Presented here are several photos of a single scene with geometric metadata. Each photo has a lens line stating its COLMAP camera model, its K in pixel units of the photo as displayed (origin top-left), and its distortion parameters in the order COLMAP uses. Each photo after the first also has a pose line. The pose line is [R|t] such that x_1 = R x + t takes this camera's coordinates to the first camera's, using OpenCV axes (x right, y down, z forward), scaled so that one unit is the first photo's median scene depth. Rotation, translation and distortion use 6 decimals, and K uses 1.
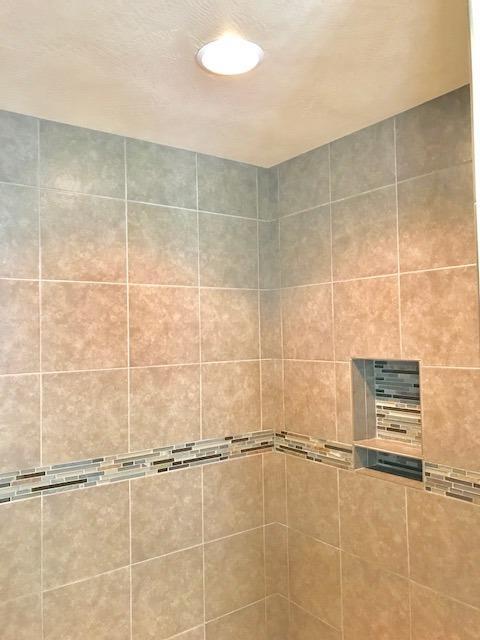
lens RADIAL K [[525.1, 0, 239.3], [0, 525.1, 319.7], [0, 0, 1]] dist [0.015044, -0.013149]
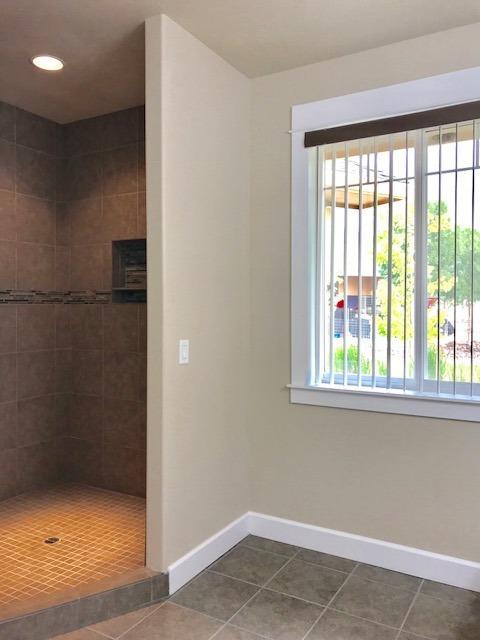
lens RADIAL K [[525.1, 0, 242.3], [0, 525.1, 315.9], [0, 0, 1]] dist [0.015044, -0.013149]
pose [[0.912432, 0.016512, 0.408895, -0.098971], [-0.032625, 0.998940, 0.032463, 0.238806], [-0.407925, -0.042961, 0.912004, -0.752918]]
